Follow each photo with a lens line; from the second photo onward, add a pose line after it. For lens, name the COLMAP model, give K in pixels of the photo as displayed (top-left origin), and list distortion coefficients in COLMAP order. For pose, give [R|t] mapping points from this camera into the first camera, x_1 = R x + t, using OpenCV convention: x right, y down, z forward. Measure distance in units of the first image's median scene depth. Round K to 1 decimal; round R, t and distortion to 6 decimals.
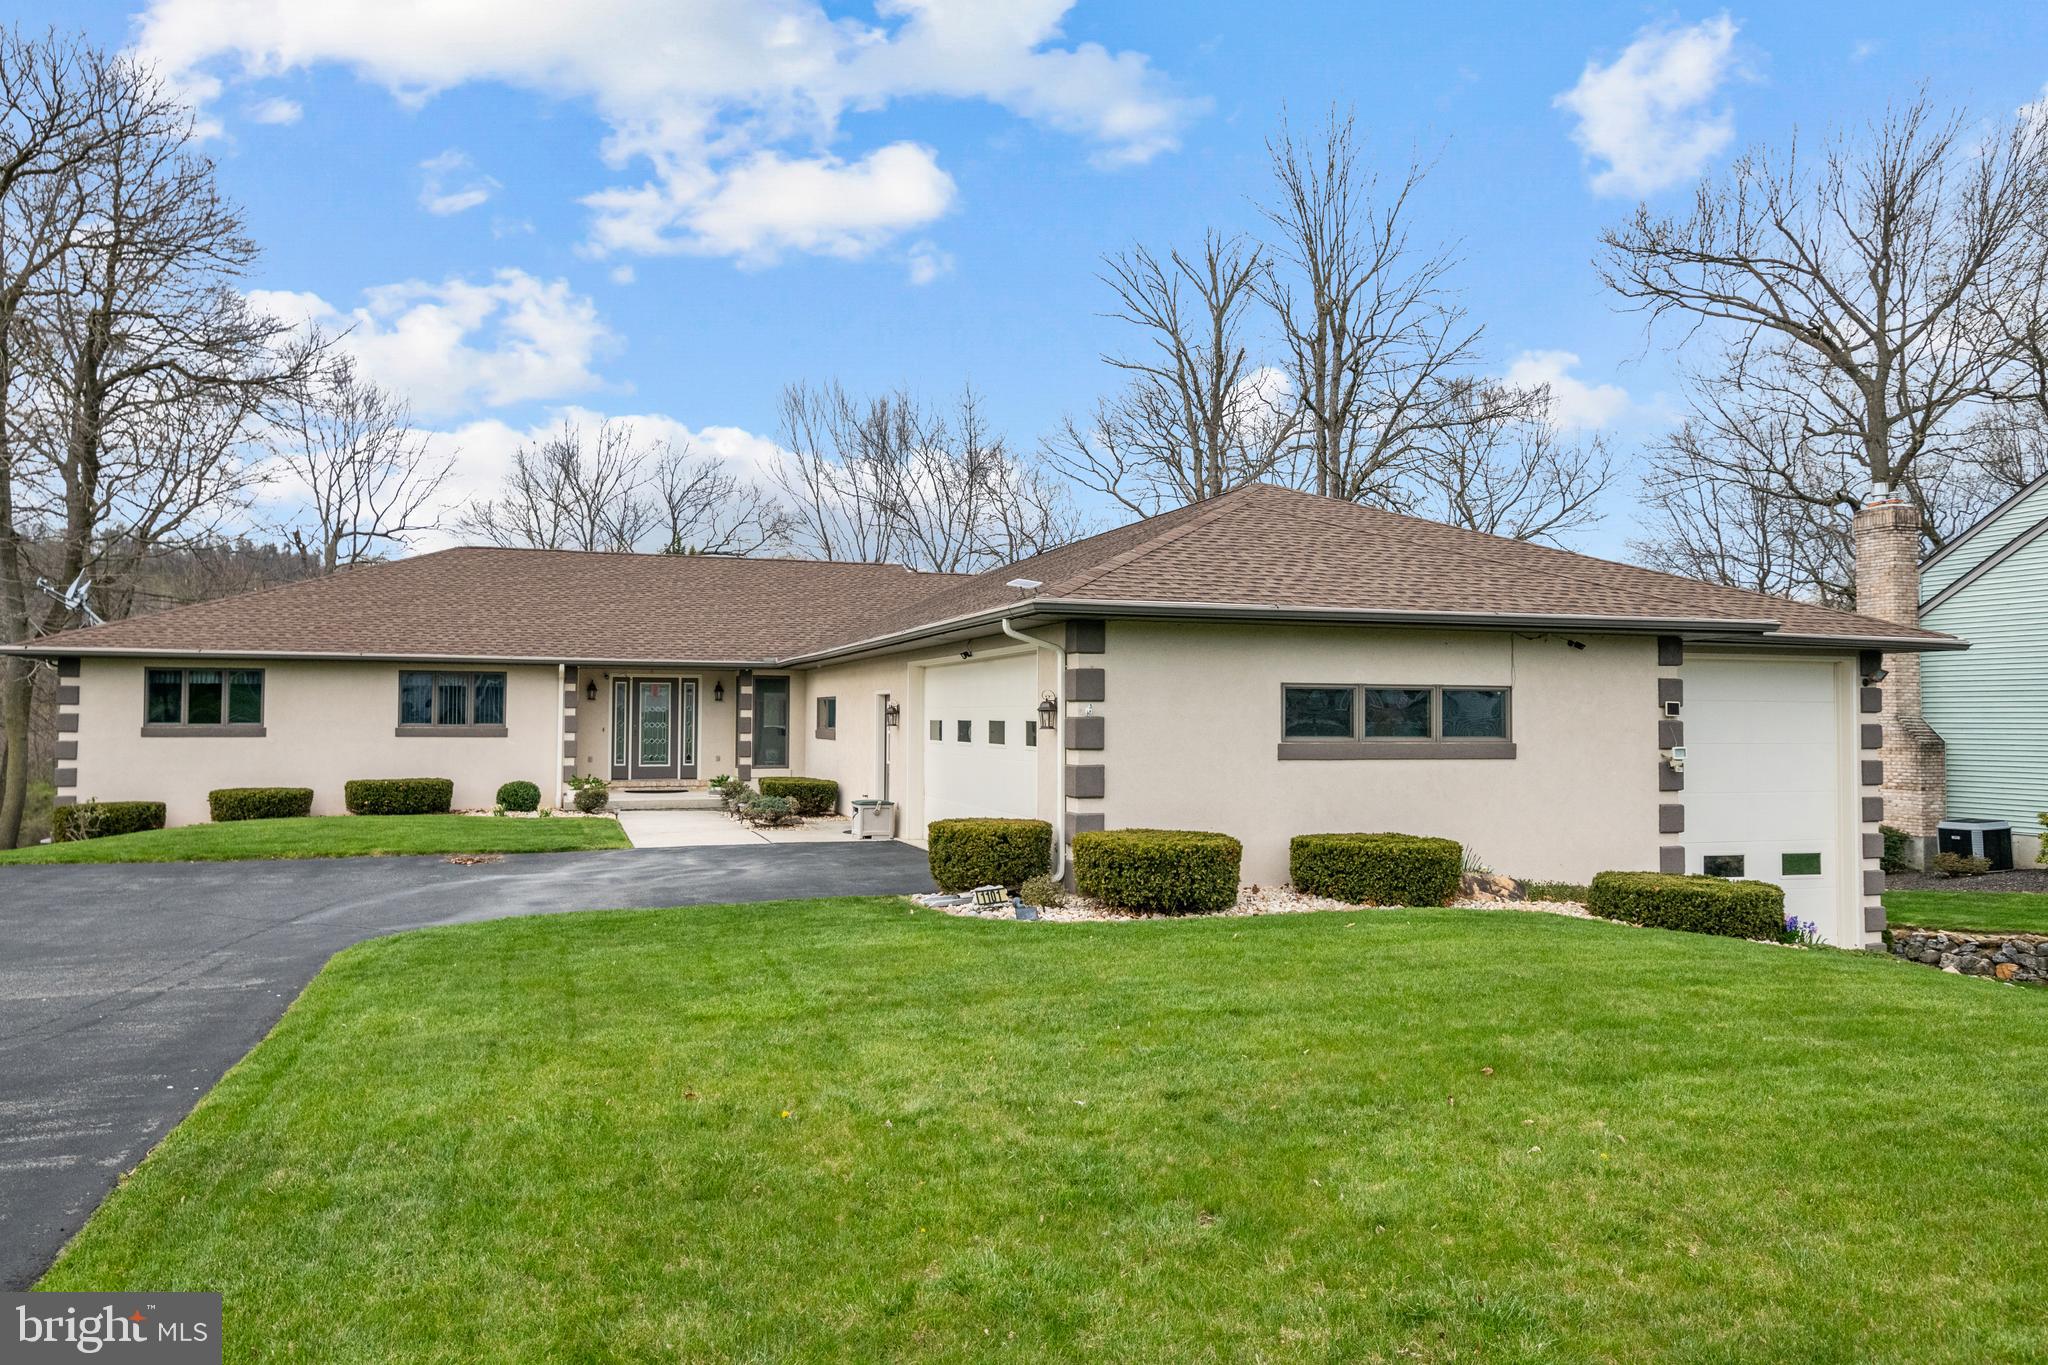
lens RADIAL K [[1390.3, 0, 1027.2], [0, 1390.3, 685.6], [0, 0, 1]] dist [0.015570, 0.004354]
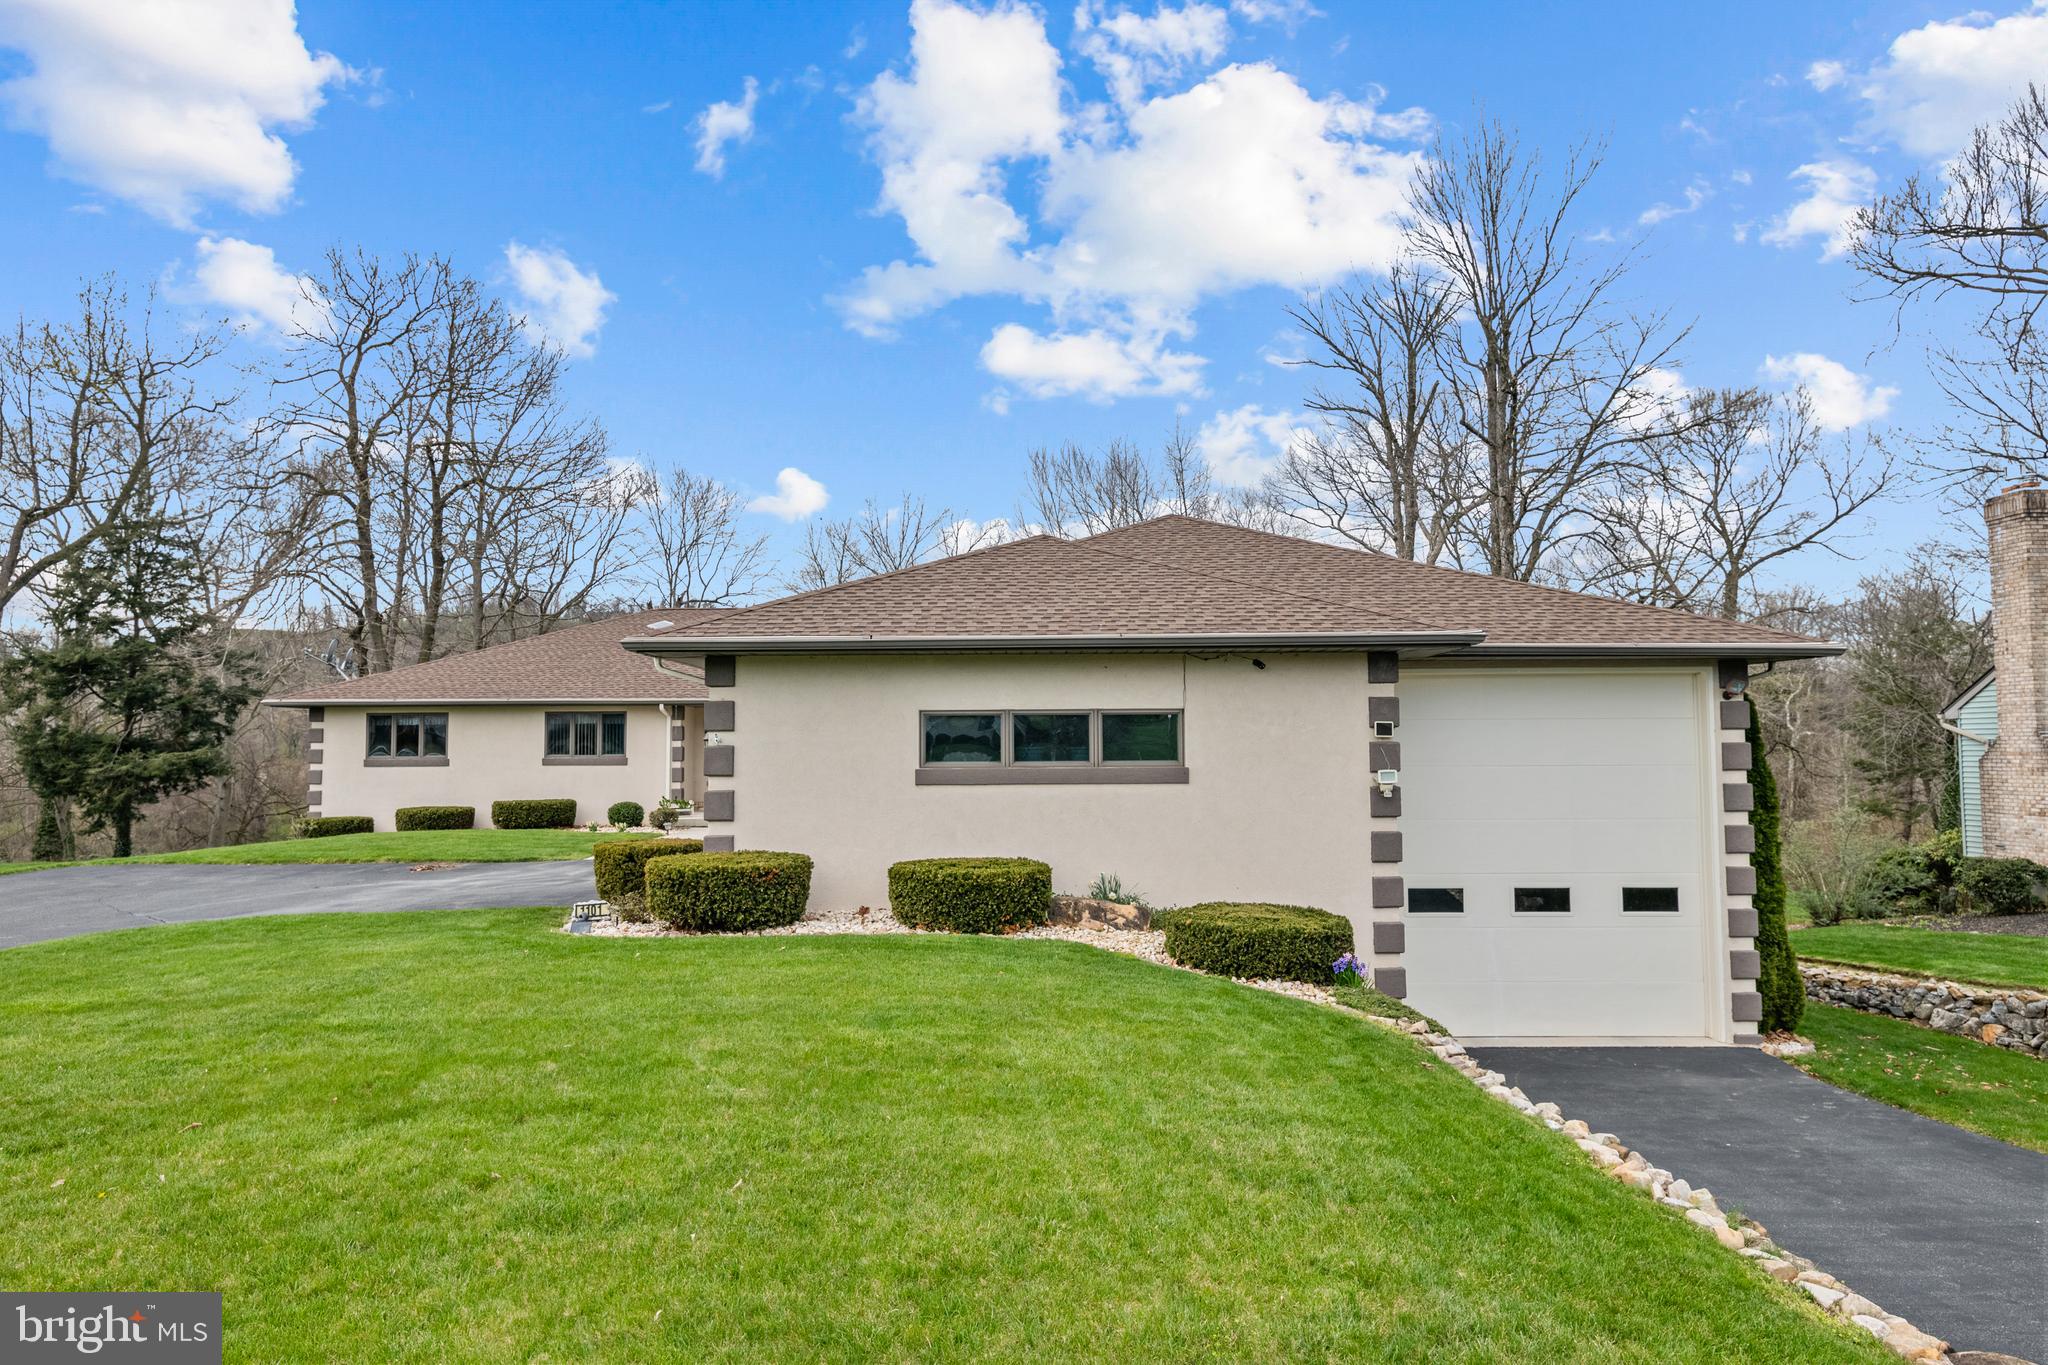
lens RADIAL K [[1240.5, 0, 1024.4], [0, 1240.5, 684.5], [0, 0, 1]] dist [0.009572, -0.001804]
pose [[0.951458, -0.025797, -0.306695, 0.414374], [0.018167, 0.999451, -0.027708, 0.004621], [0.307241, 0.020791, 0.951405, 0.114105]]
